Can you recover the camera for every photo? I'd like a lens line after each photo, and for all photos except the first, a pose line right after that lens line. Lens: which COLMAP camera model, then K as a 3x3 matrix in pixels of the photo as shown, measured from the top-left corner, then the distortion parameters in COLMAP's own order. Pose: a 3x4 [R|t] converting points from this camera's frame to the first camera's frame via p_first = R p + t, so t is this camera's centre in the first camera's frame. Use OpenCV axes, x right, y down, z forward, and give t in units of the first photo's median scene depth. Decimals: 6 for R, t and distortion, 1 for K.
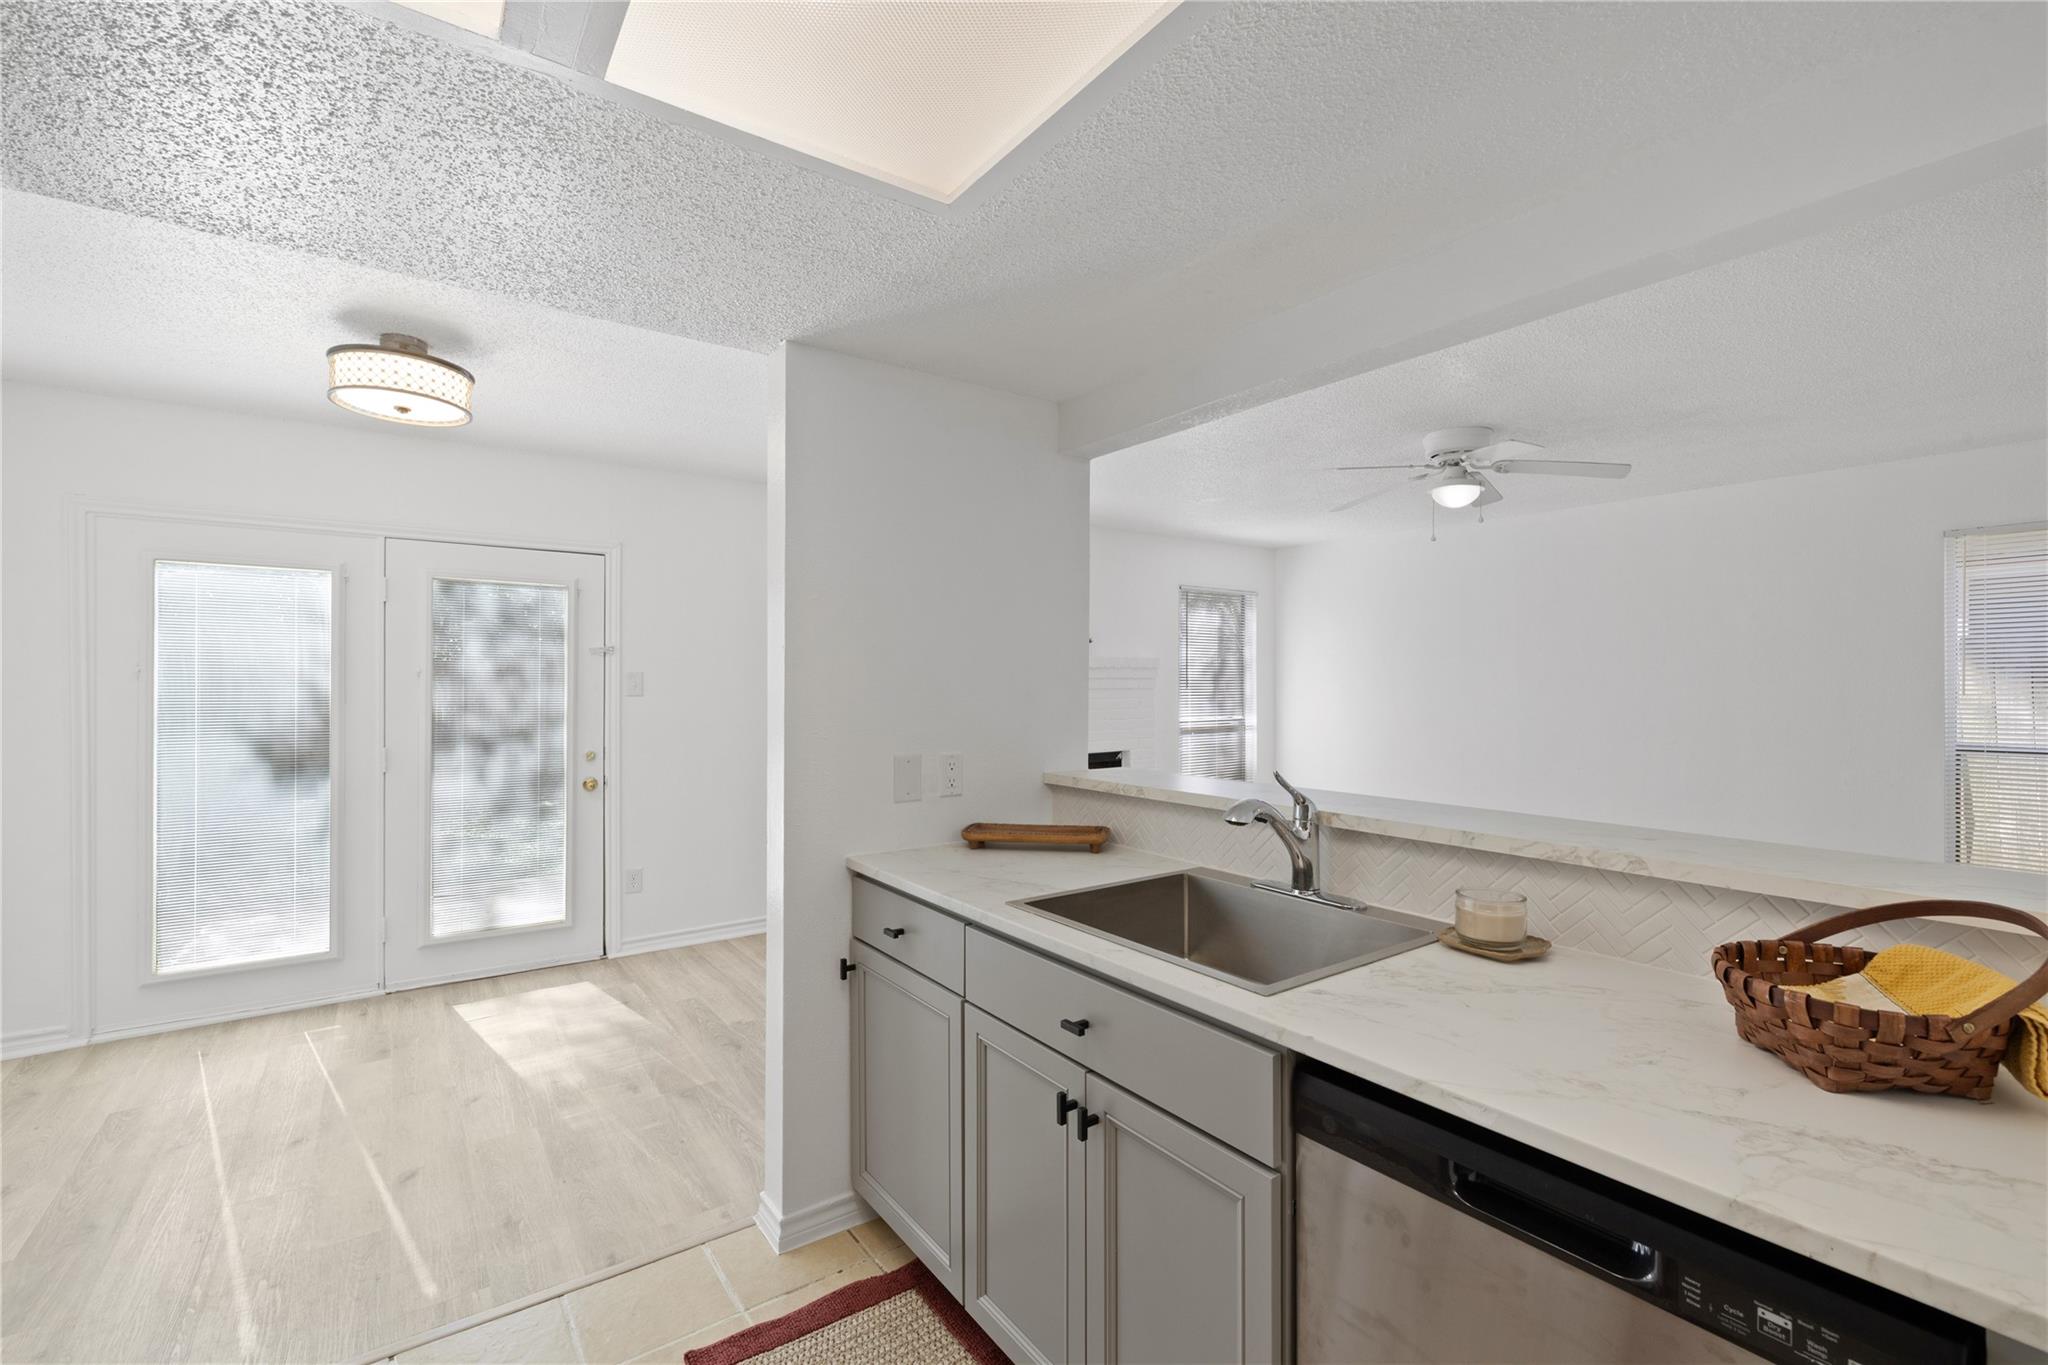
lens RADIAL K [[880.9, 0, 1029.8], [0, 880.9, 710.9], [0, 0, 1]] dist [0.012644, 0.000082]
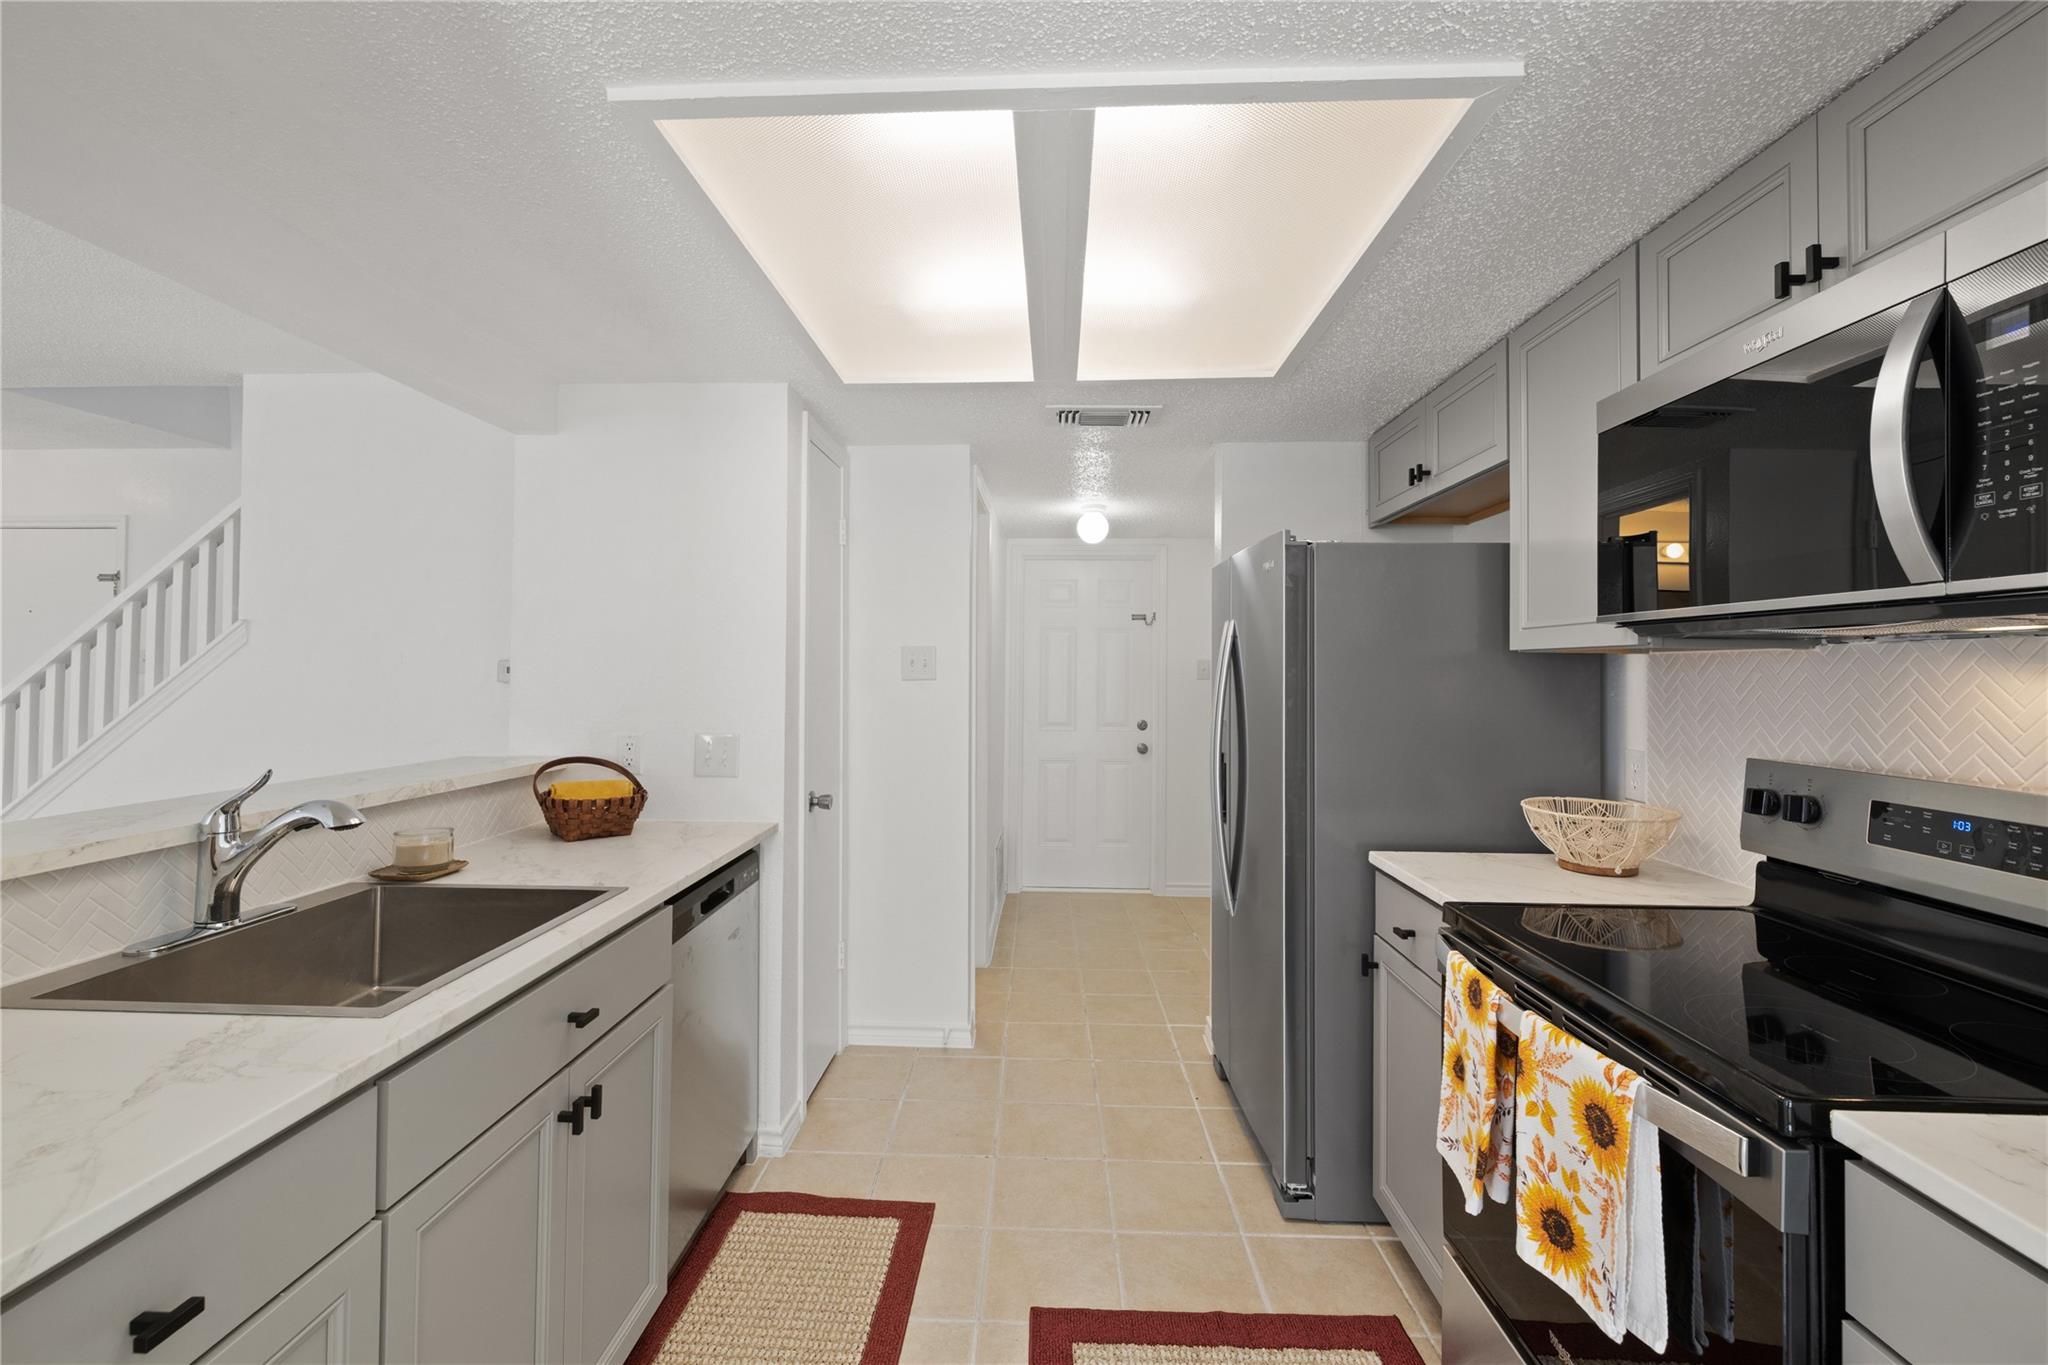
lens RADIAL K [[872.1, 0, 1021.3], [0, 872.1, 655.7], [0, 0, 1]] dist [0.000823, -0.000007]
pose [[-0.781336, 0.000943, 0.624110, -0.707049], [0.011533, 0.999850, 0.012927, -0.037300], [-0.624004, 0.017298, -0.781229, 1.100286]]
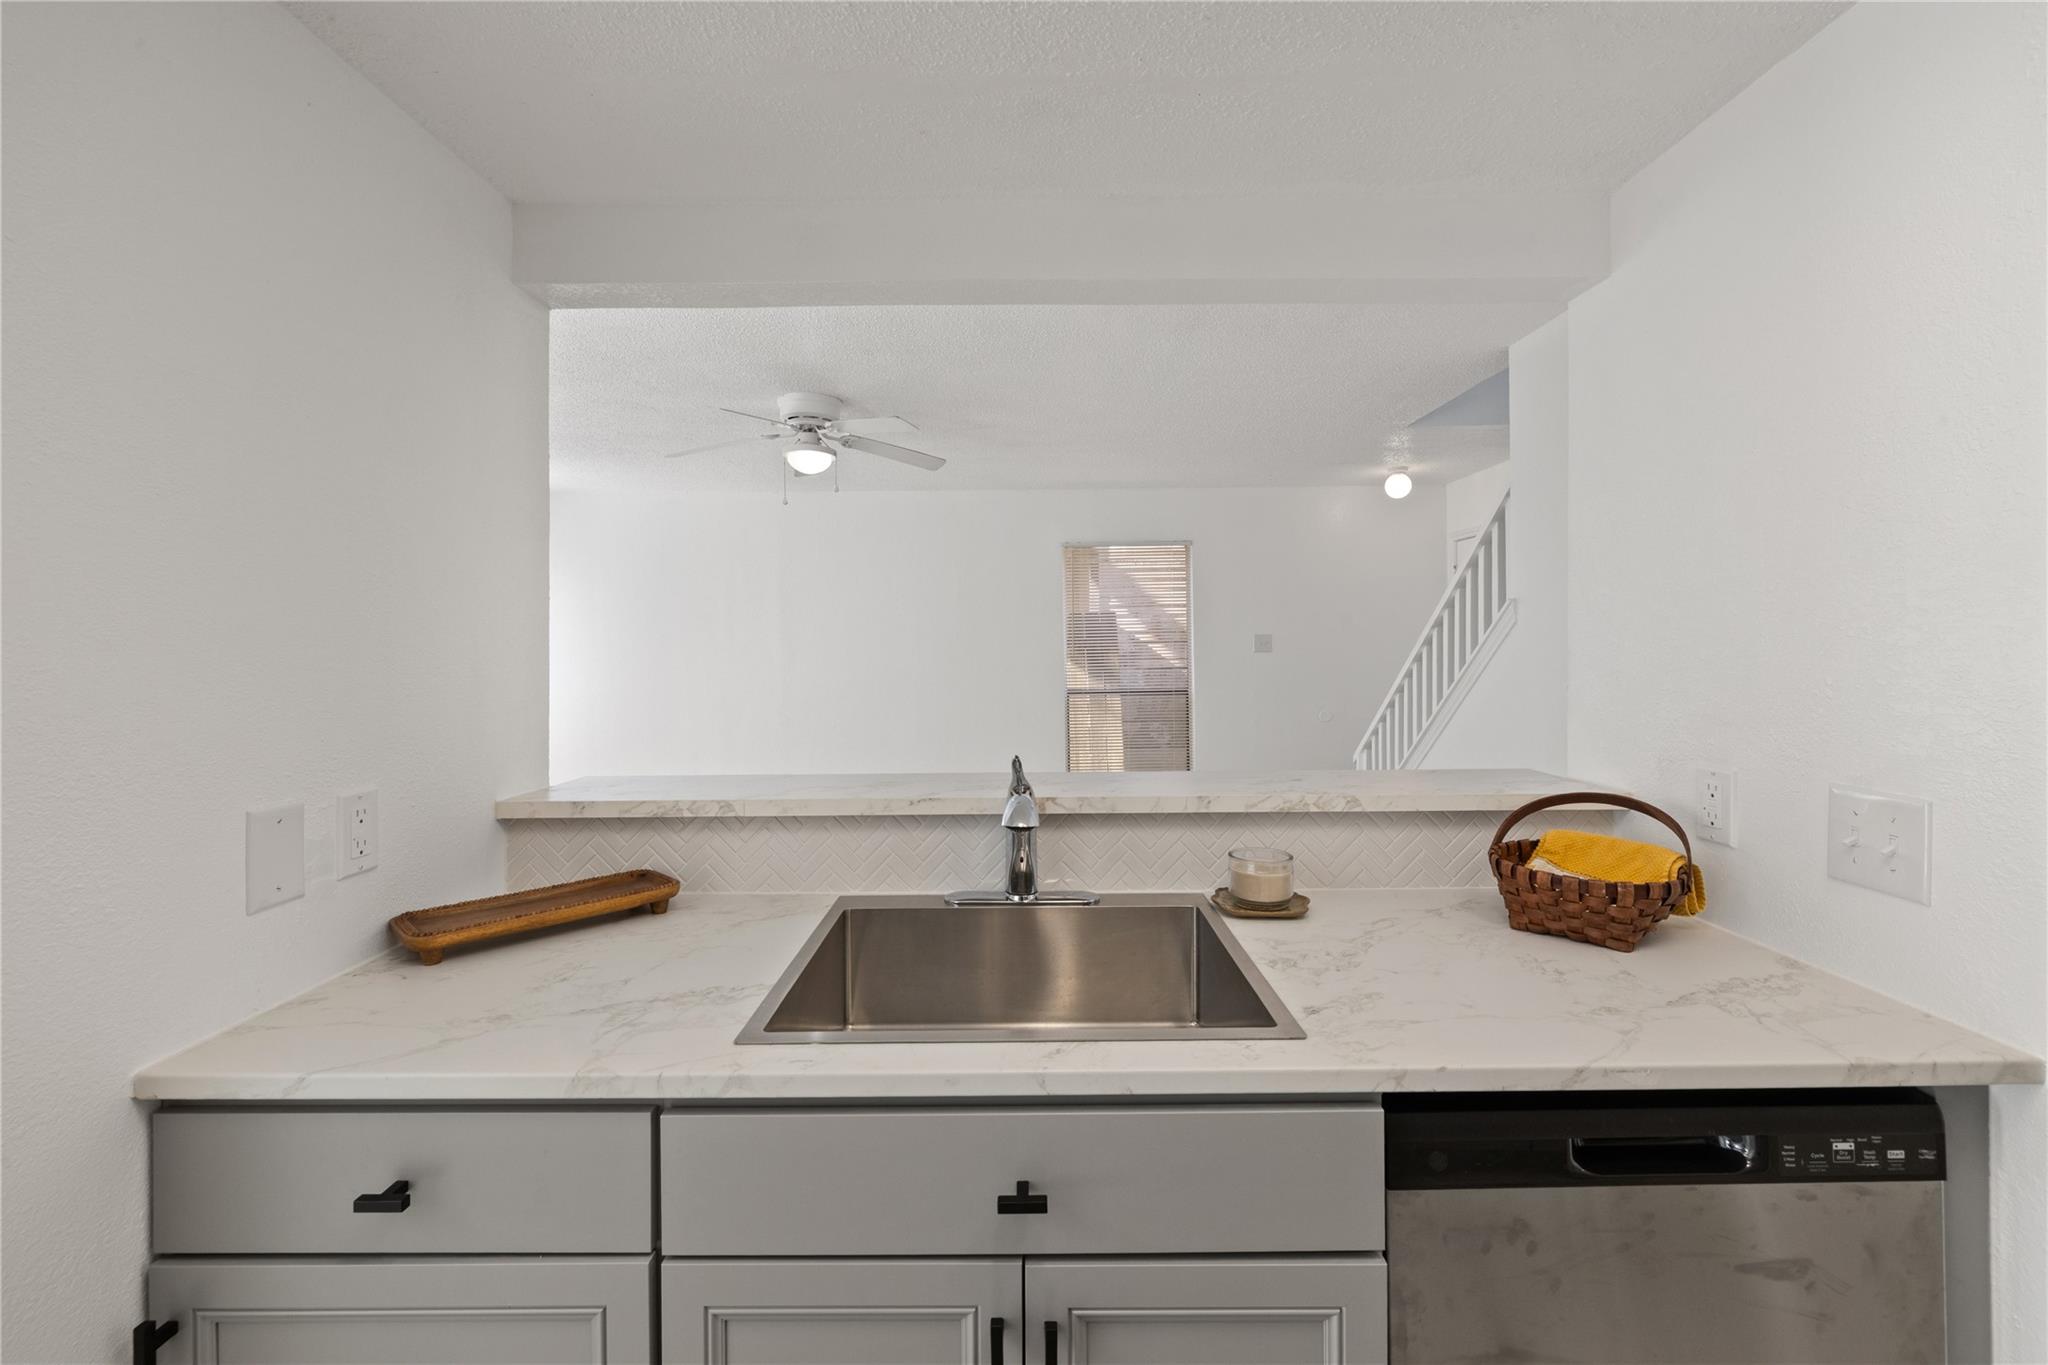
lens RADIAL K [[872.1, 0, 1021.3], [0, 872.1, 655.7], [0, 0, 1]] dist [0.000823, -0.000007]
pose [[0.595010, -0.013206, 0.803610, -0.332880], [0.036379, 0.999283, -0.010514, -0.014150], [-0.802894, 0.035490, 0.595064, 0.473616]]
